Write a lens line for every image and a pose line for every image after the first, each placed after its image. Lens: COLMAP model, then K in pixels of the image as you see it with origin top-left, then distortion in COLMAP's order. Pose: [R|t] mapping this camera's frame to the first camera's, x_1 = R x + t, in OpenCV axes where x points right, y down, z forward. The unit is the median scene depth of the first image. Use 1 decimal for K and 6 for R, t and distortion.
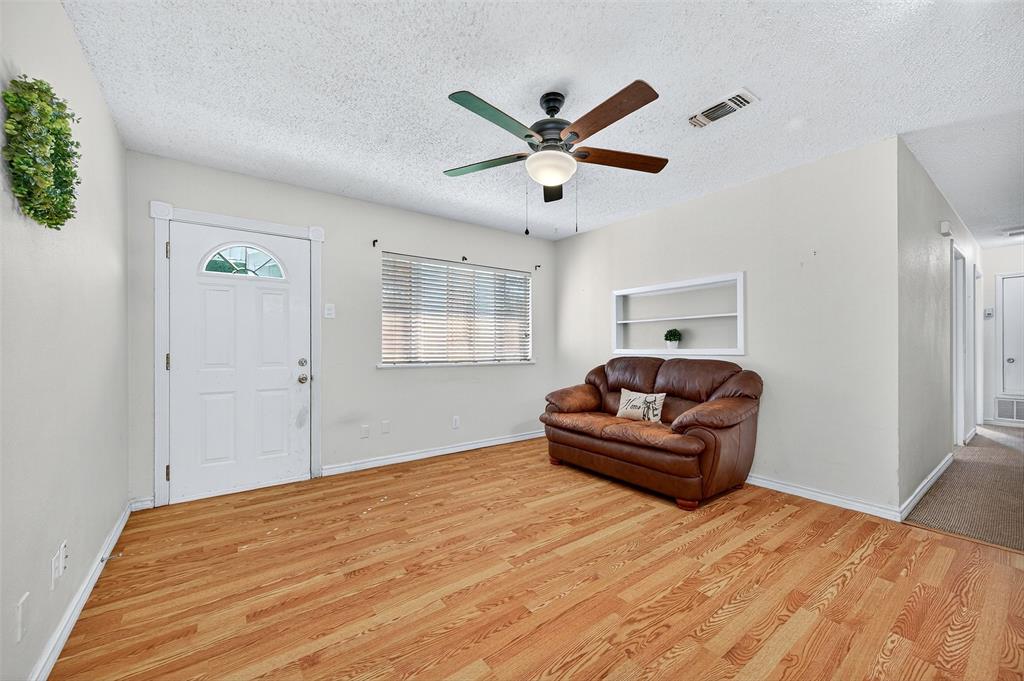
lens RADIAL K [[399.2, 0, 498.5], [0, 399.2, 344.0], [0, 0, 1]] dist [0.001928, 0.000037]
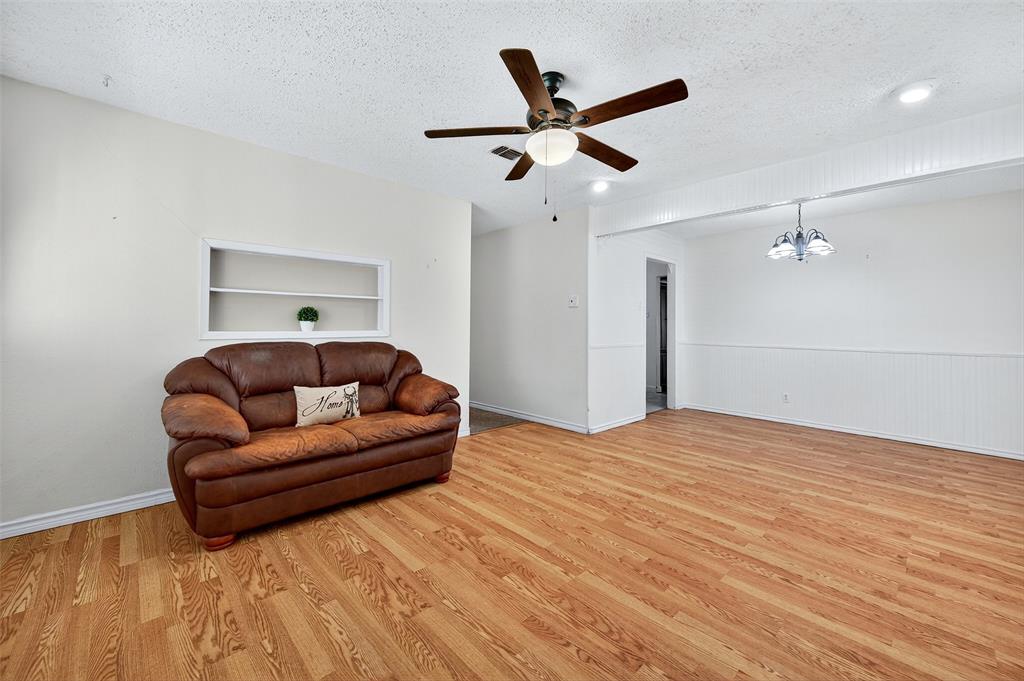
lens RADIAL K [[410.7, 0, 521.8], [0, 410.7, 312.5], [0, 0, 1]] dist [0.001322, -0.000180]
pose [[-0.149401, 0.036760, 0.988093, -0.737989], [-0.011510, 0.999176, -0.038913, 0.002969], [-0.988710, -0.017187, -0.148855, 1.070586]]
